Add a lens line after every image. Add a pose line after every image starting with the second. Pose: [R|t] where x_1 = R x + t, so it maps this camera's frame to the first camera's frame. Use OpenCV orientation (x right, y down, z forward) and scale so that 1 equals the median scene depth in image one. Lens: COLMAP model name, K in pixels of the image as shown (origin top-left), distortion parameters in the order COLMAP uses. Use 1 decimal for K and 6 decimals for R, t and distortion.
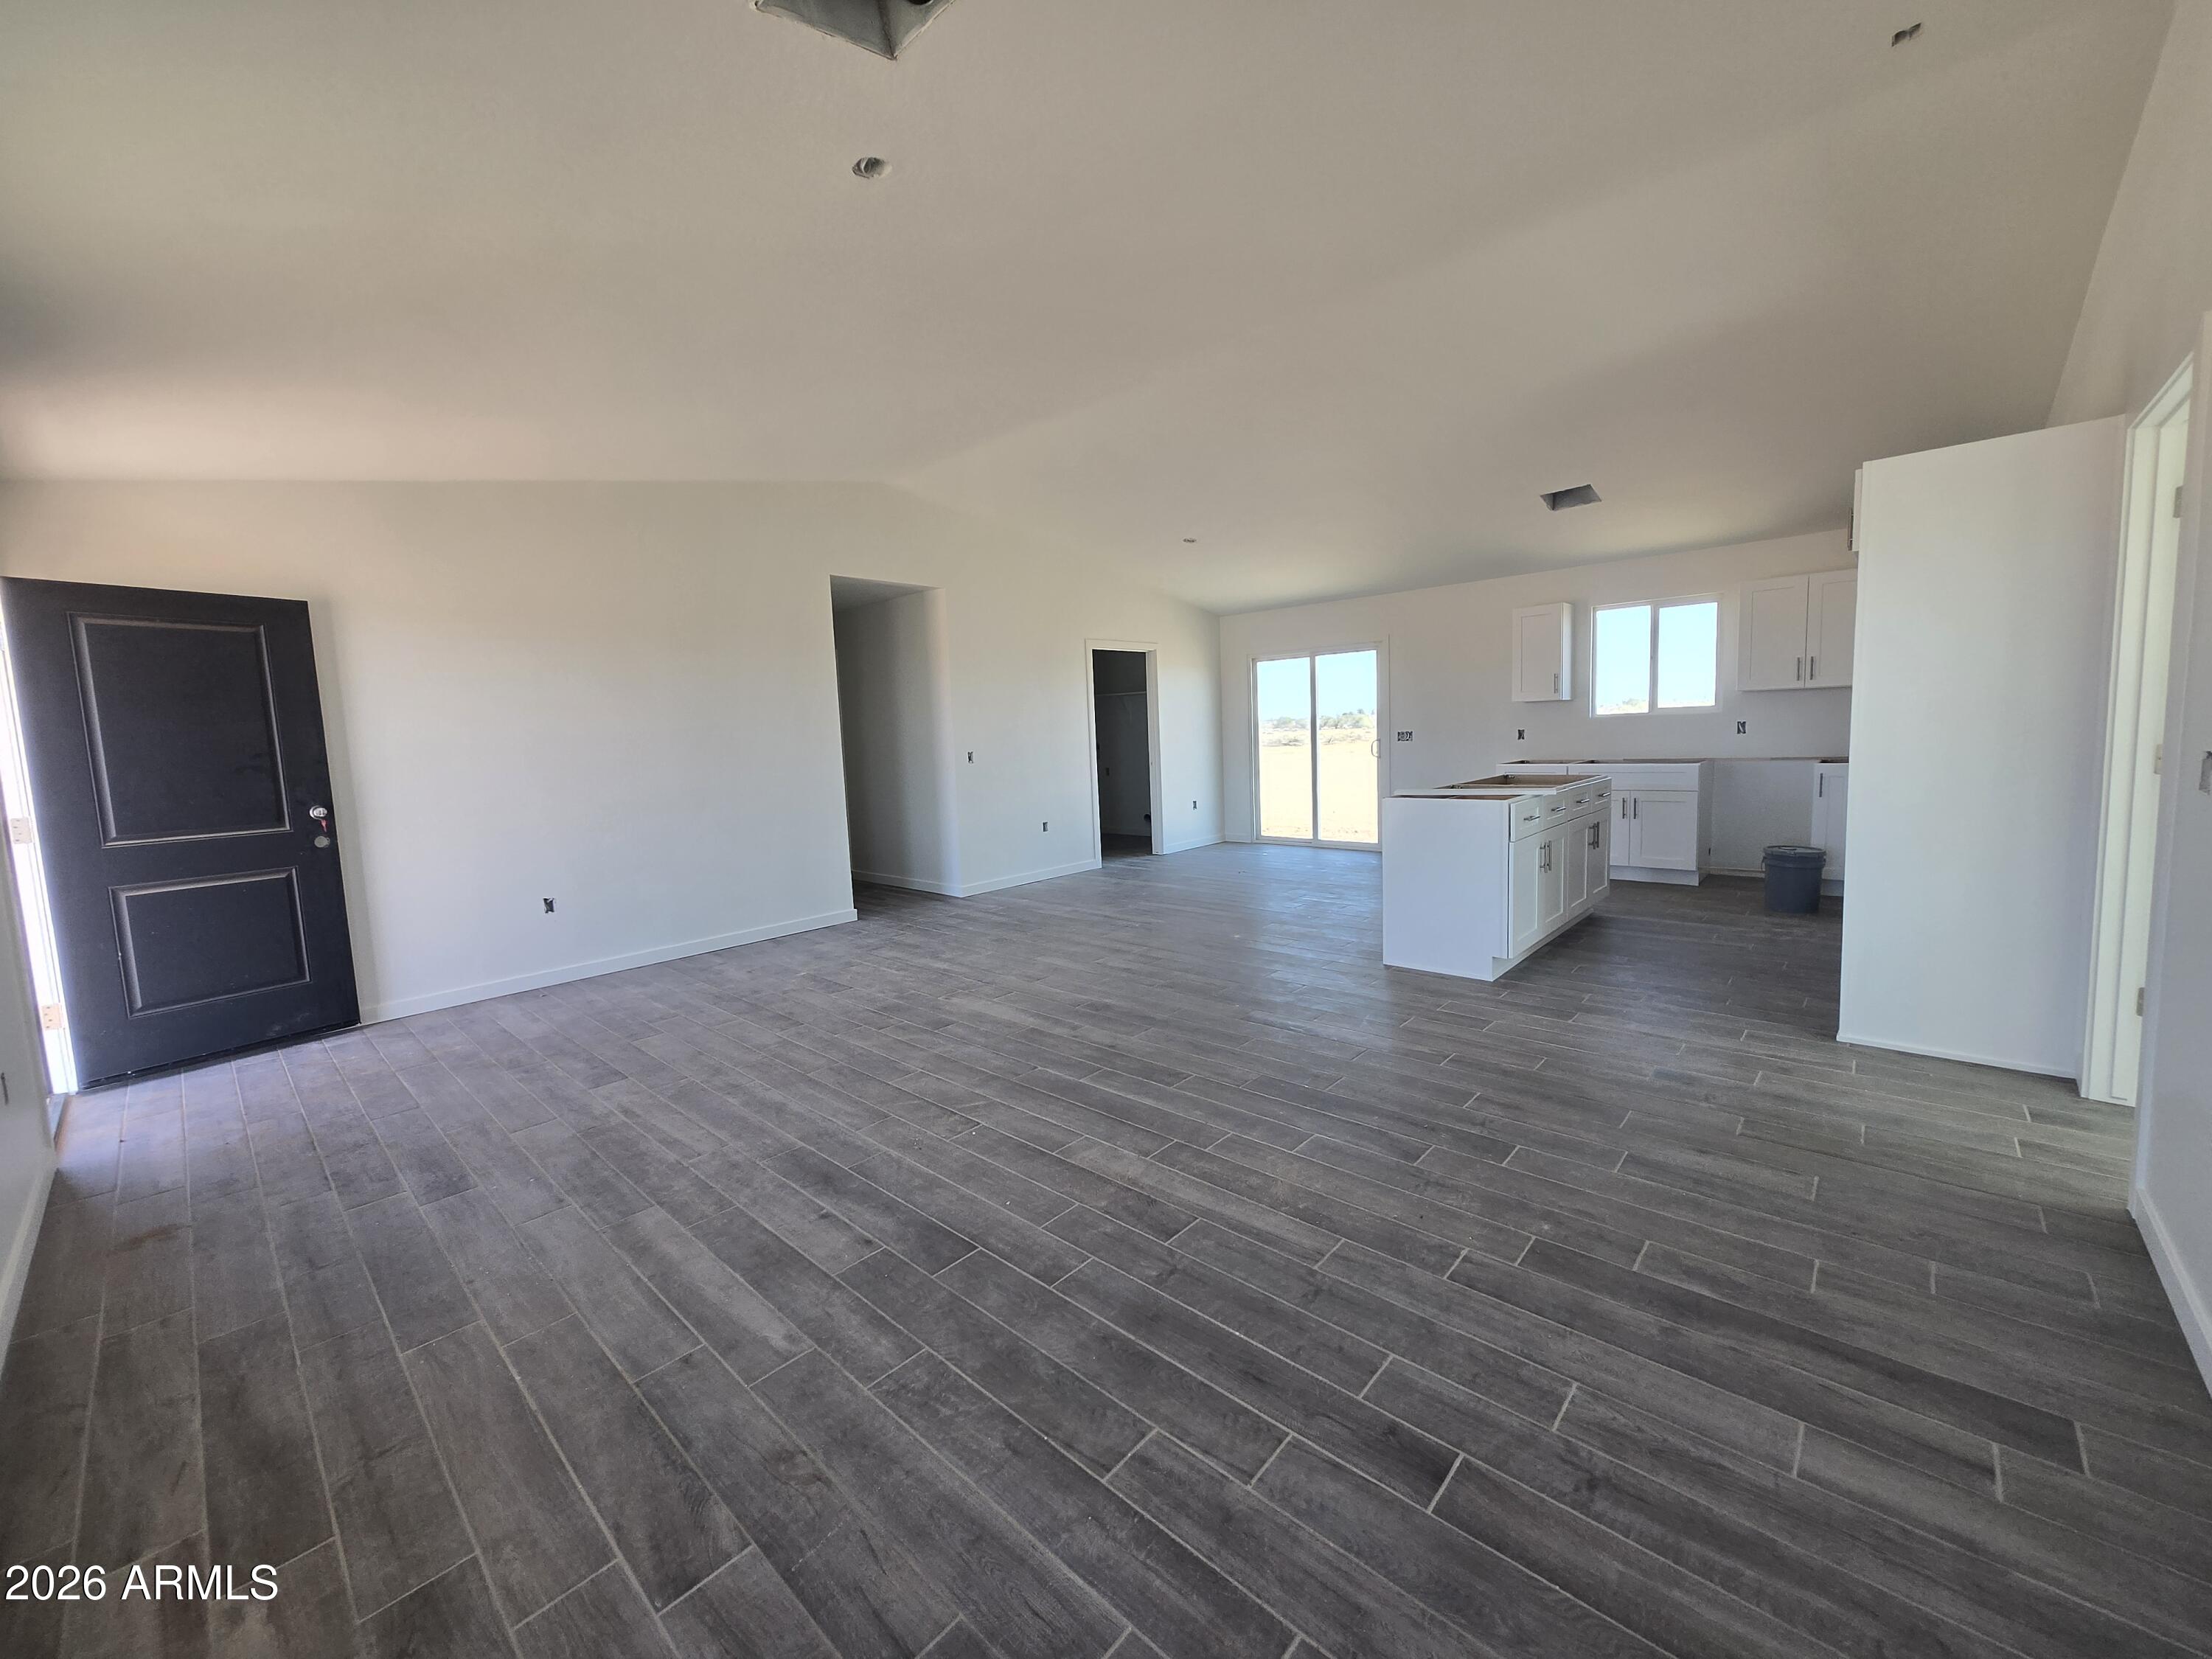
lens RADIAL K [[869.9, 0, 1098.7], [0, 869.9, 817.2], [0, 0, 1]] dist [0.001913, -0.000028]
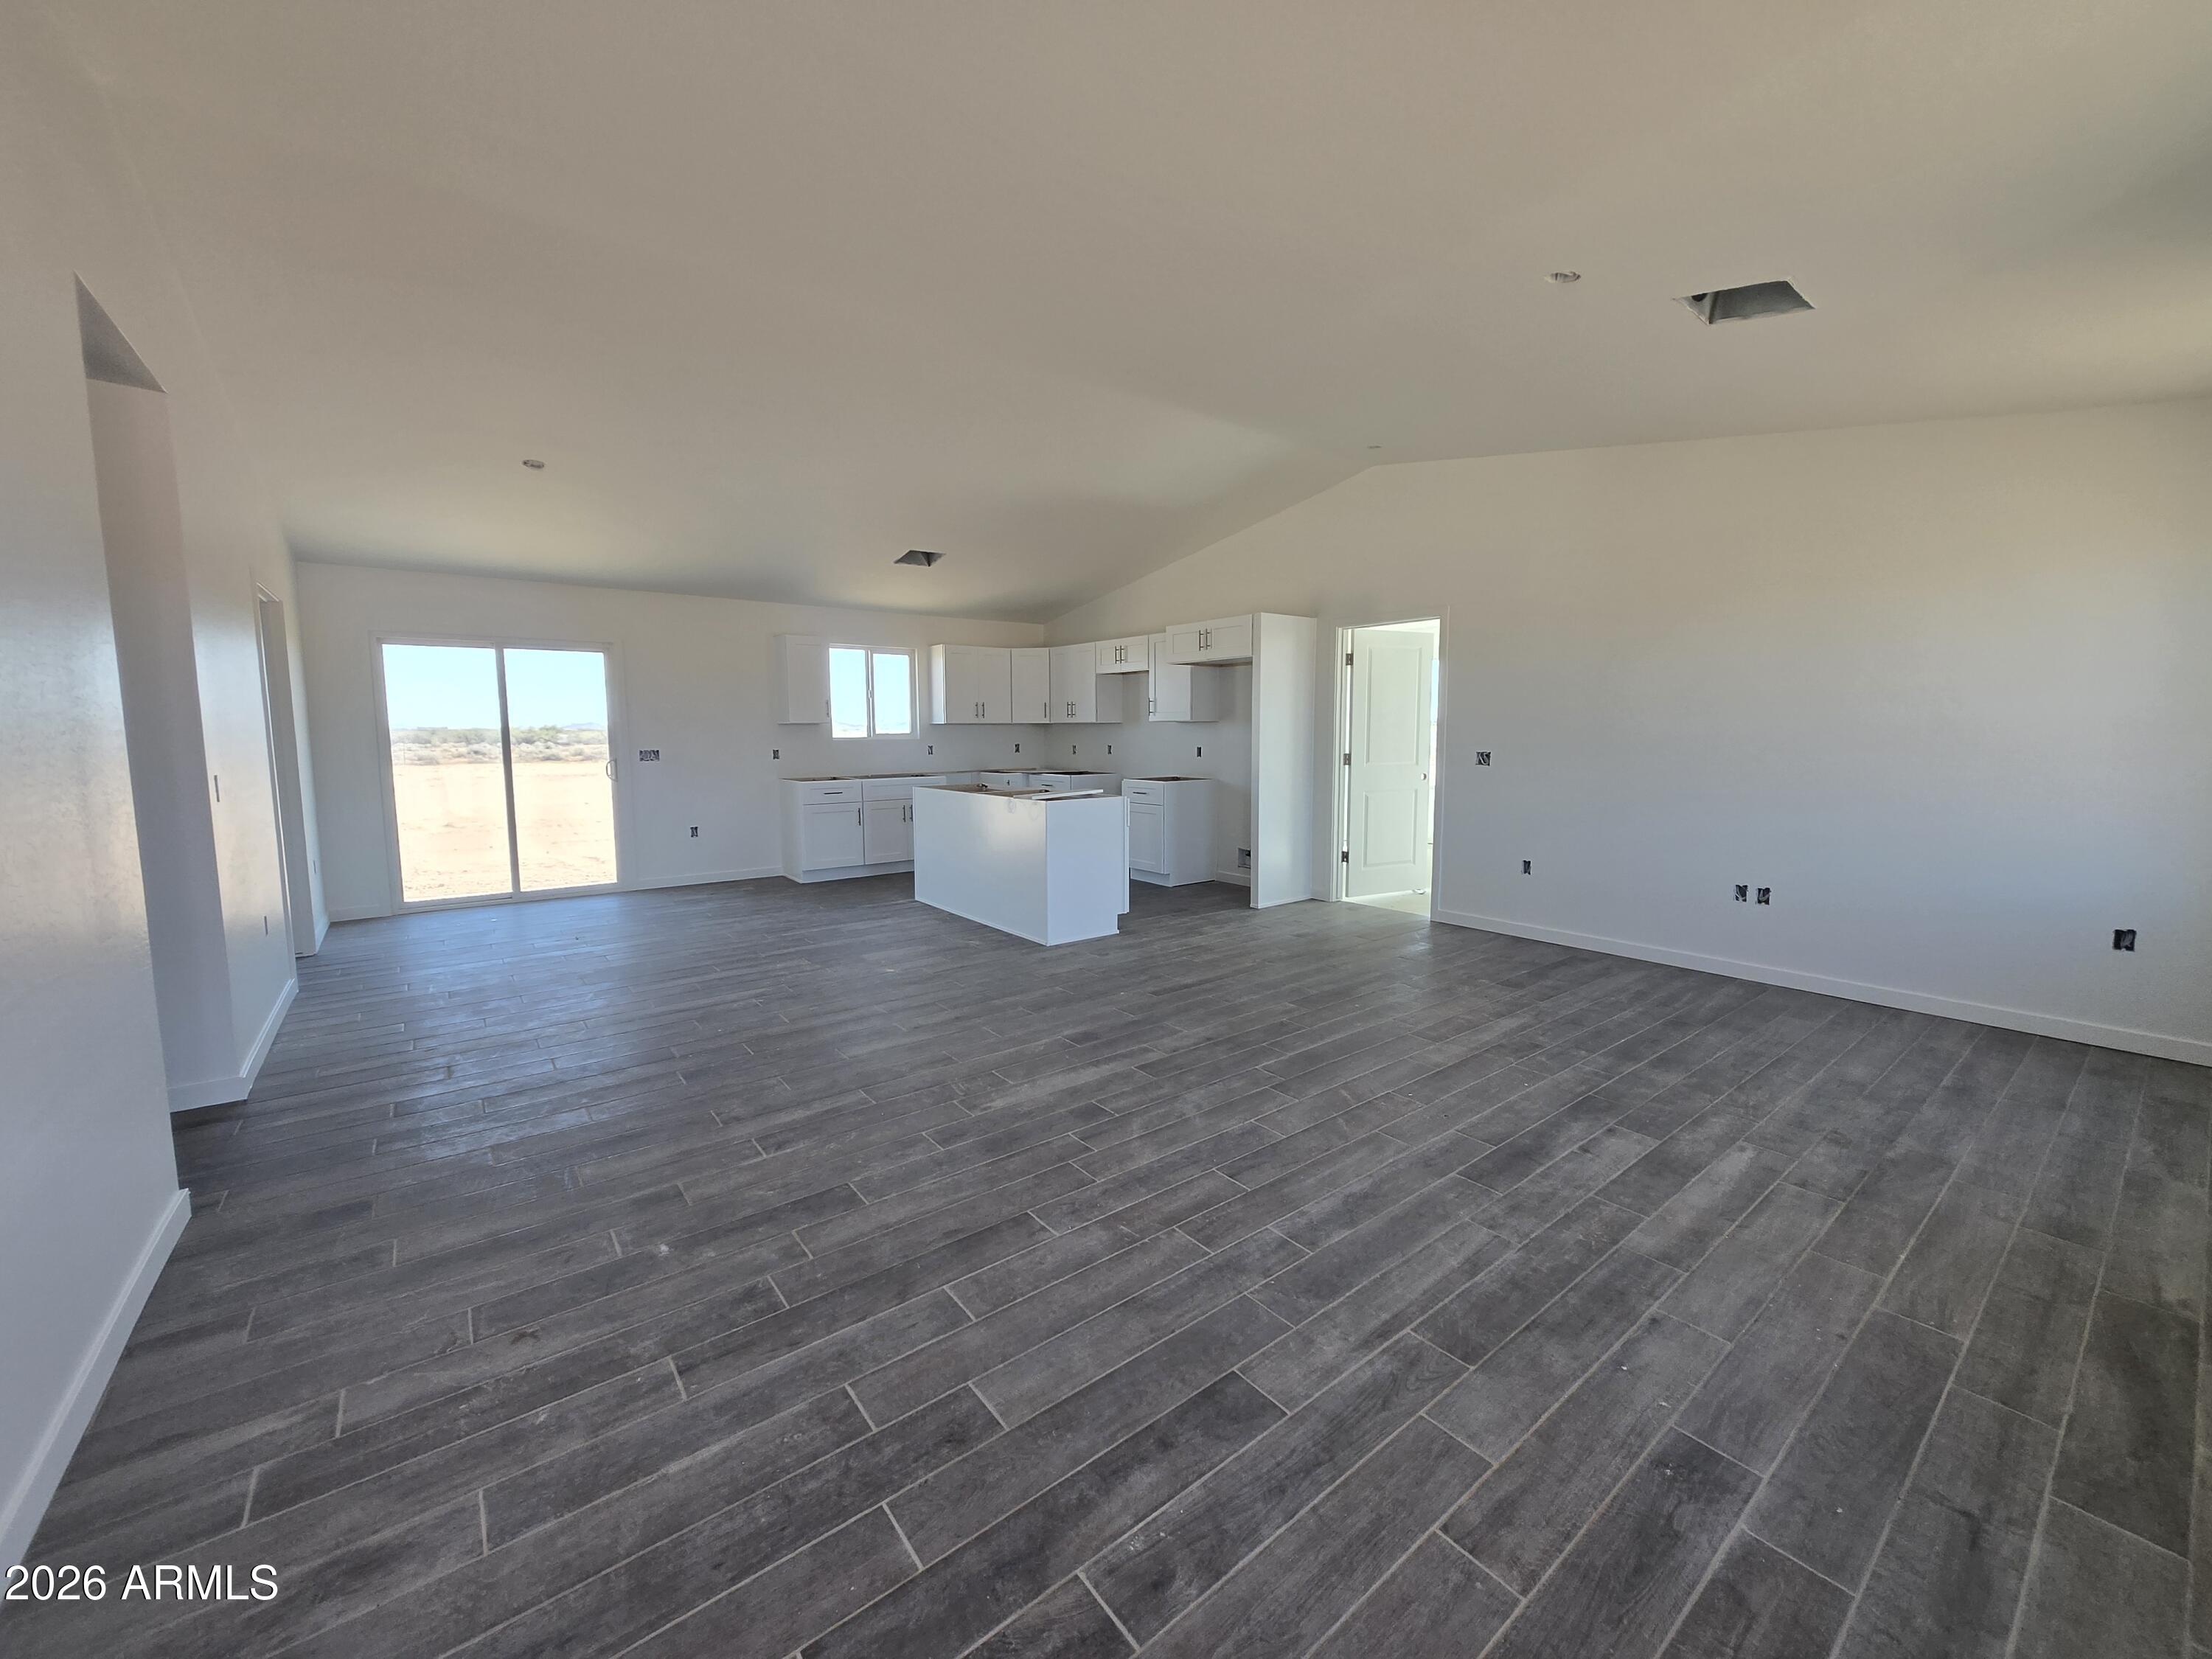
lens RADIAL K [[866.7, 0, 1103.0], [0, 866.7, 812.8], [0, 0, 1]] dist [0.002217, 0.000454]
pose [[0.161242, -0.054980, 0.985382, -1.140722], [0.096733, 0.994520, 0.039661, -0.066114], [-0.982163, 0.088924, 0.165677, 1.049362]]
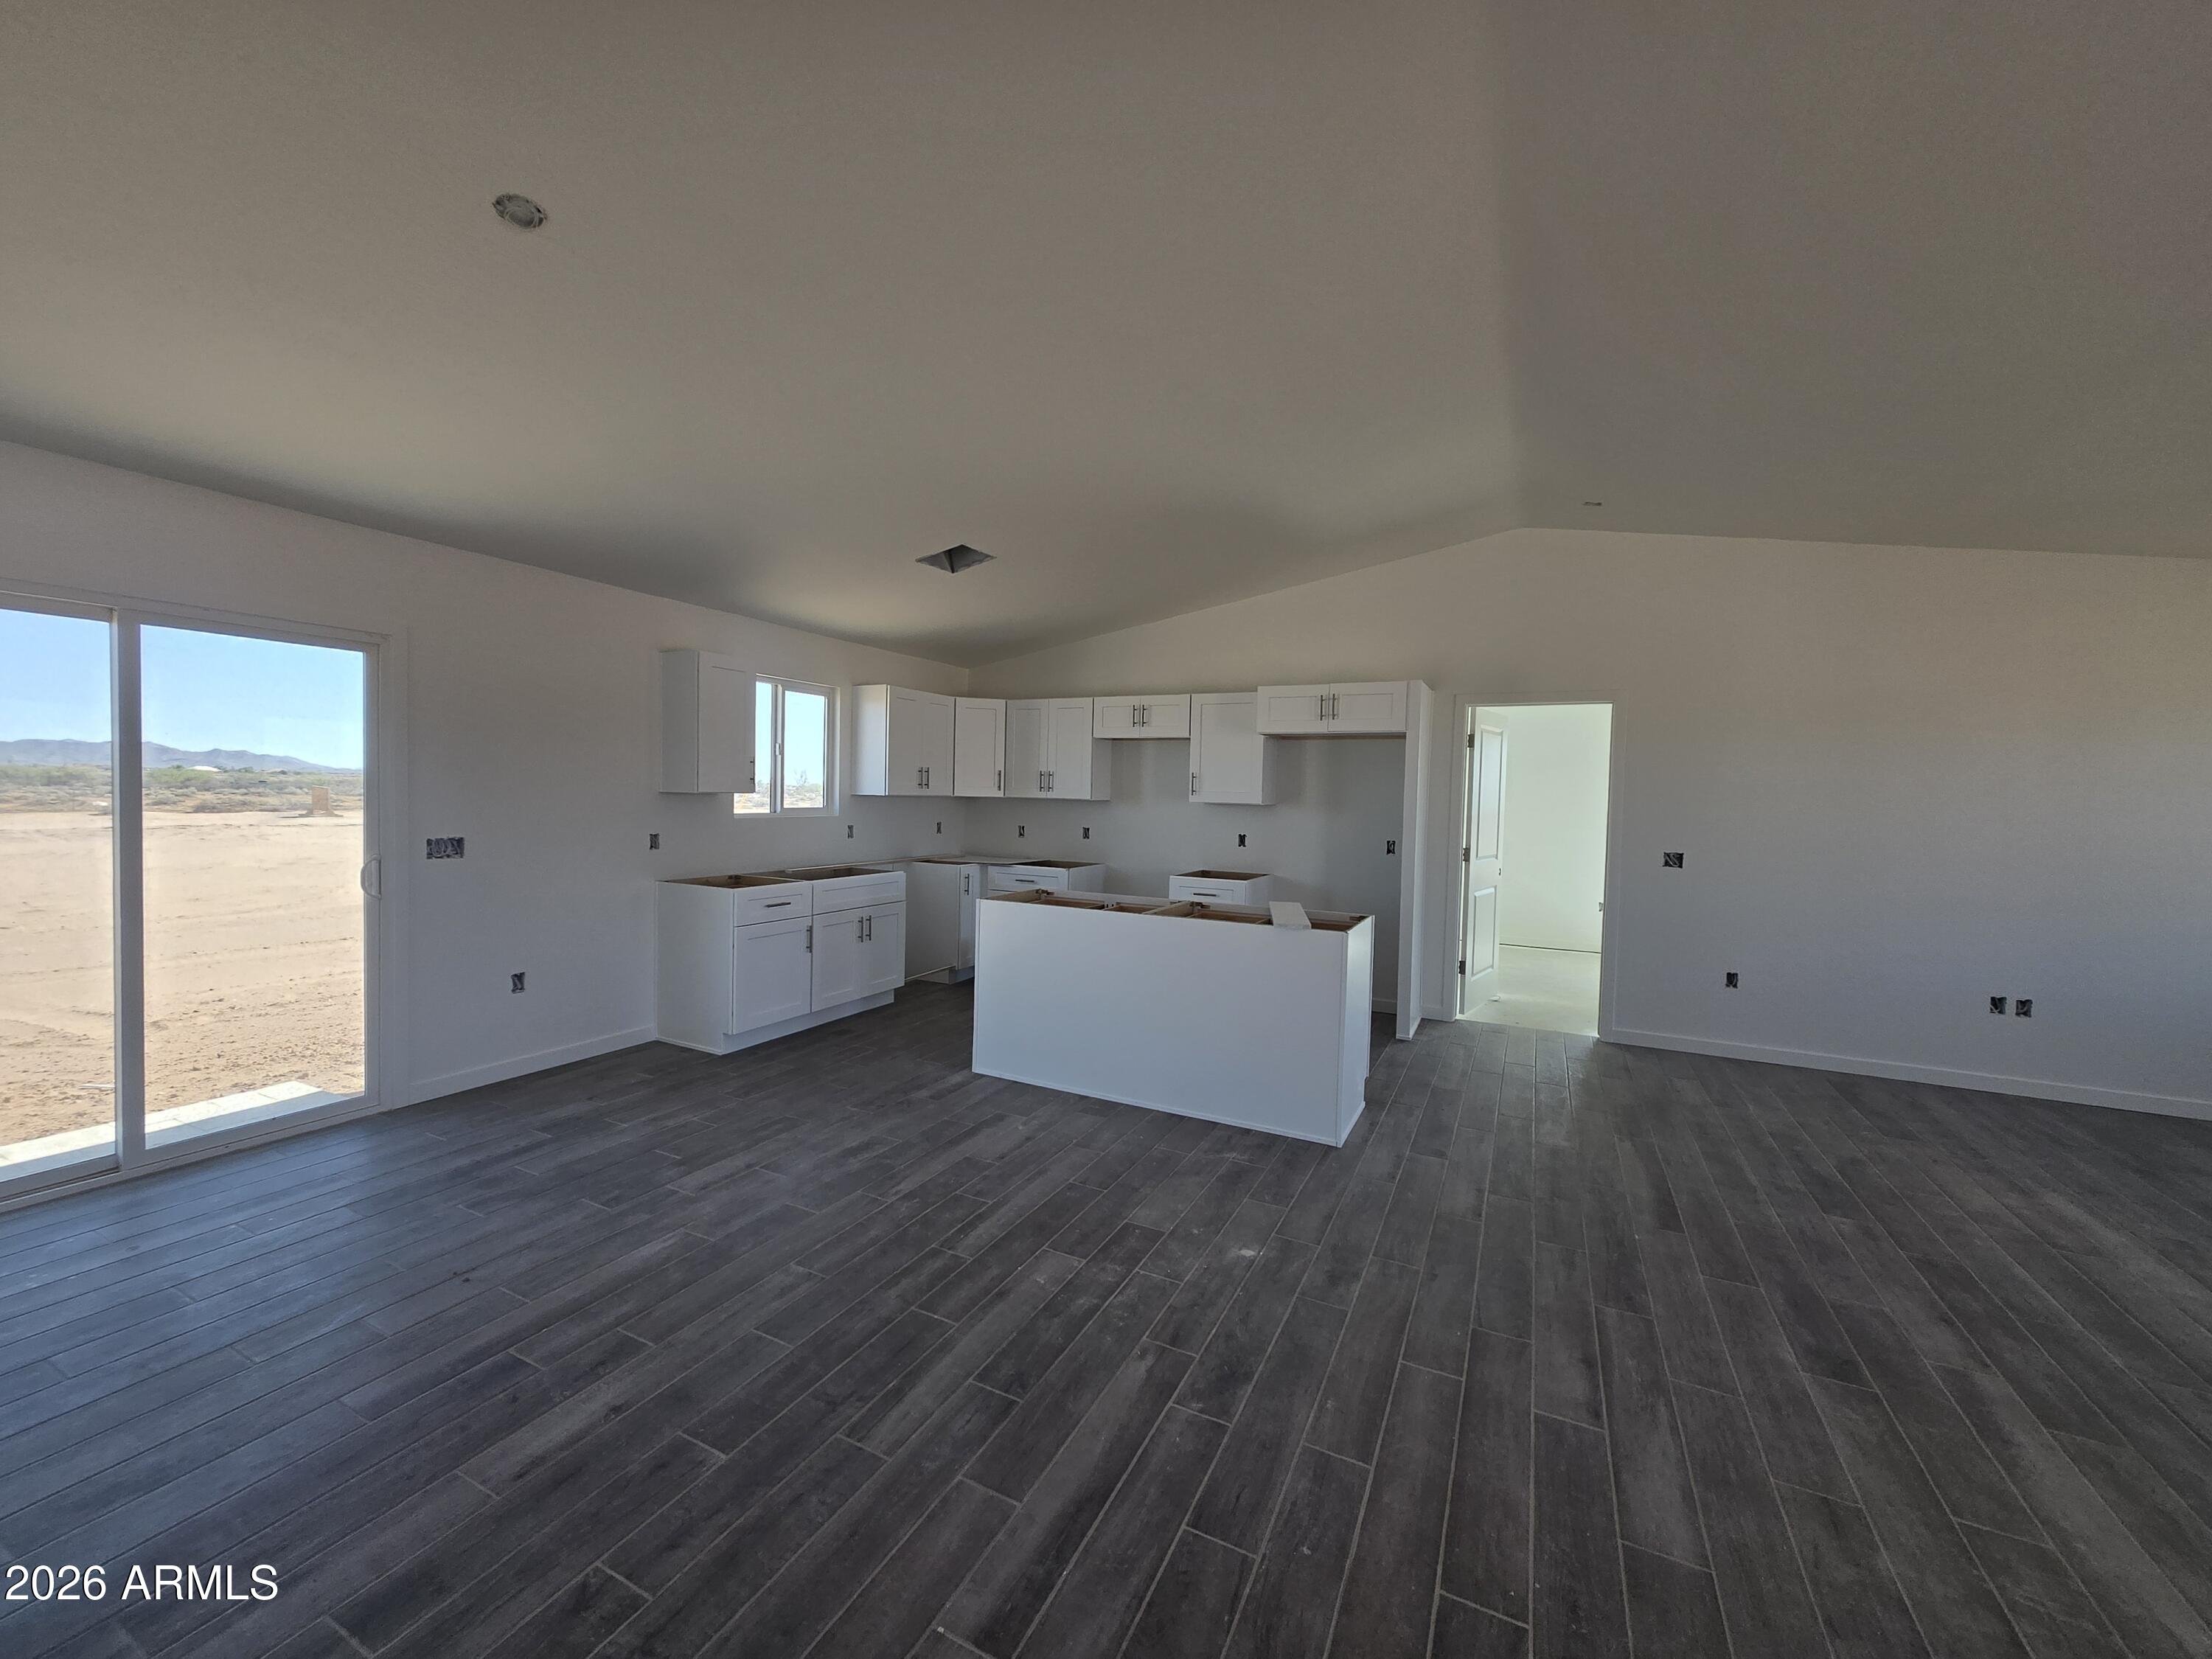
lens RADIAL K [[869.9, 0, 1098.7], [0, 869.9, 817.2], [0, 0, 1]] dist [0.001913, -0.000028]
pose [[-0.278040, 0.006756, 0.960546, -0.523194], [0.083733, 0.996339, 0.017229, -0.227320], [-0.956913, 0.085220, -0.277588, 2.031220]]
